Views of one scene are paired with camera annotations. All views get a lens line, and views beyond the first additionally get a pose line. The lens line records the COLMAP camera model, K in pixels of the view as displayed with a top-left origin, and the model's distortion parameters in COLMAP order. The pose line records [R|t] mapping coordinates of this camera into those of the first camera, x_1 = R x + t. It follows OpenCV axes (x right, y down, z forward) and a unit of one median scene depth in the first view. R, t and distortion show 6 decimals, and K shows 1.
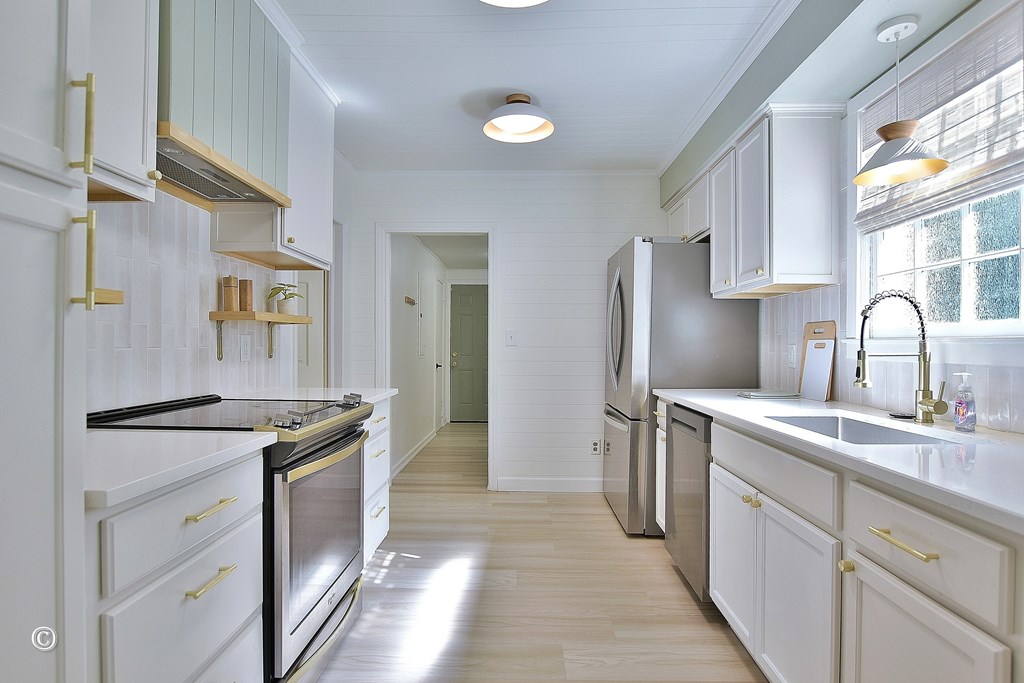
lens RADIAL K [[484.1, 0, 513.7], [0, 484.1, 345.4], [0, 0, 1]] dist [-0.004977, -0.000815]
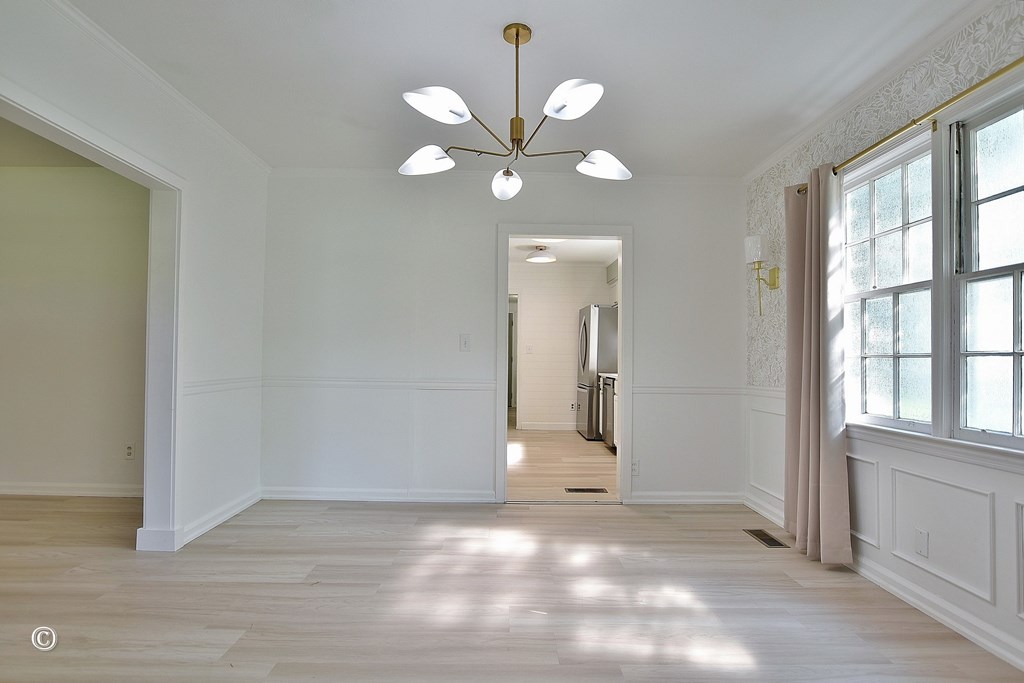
lens RADIAL K [[484.1, 0, 513.7], [0, 484.1, 345.4], [0, 0, 1]] dist [-0.004977, -0.000815]
pose [[0.998647, 0.007960, 0.051390, -0.179067], [-0.006980, 0.999791, -0.019222, 0.006511], [-0.051532, 0.018837, 0.998494, -0.988558]]
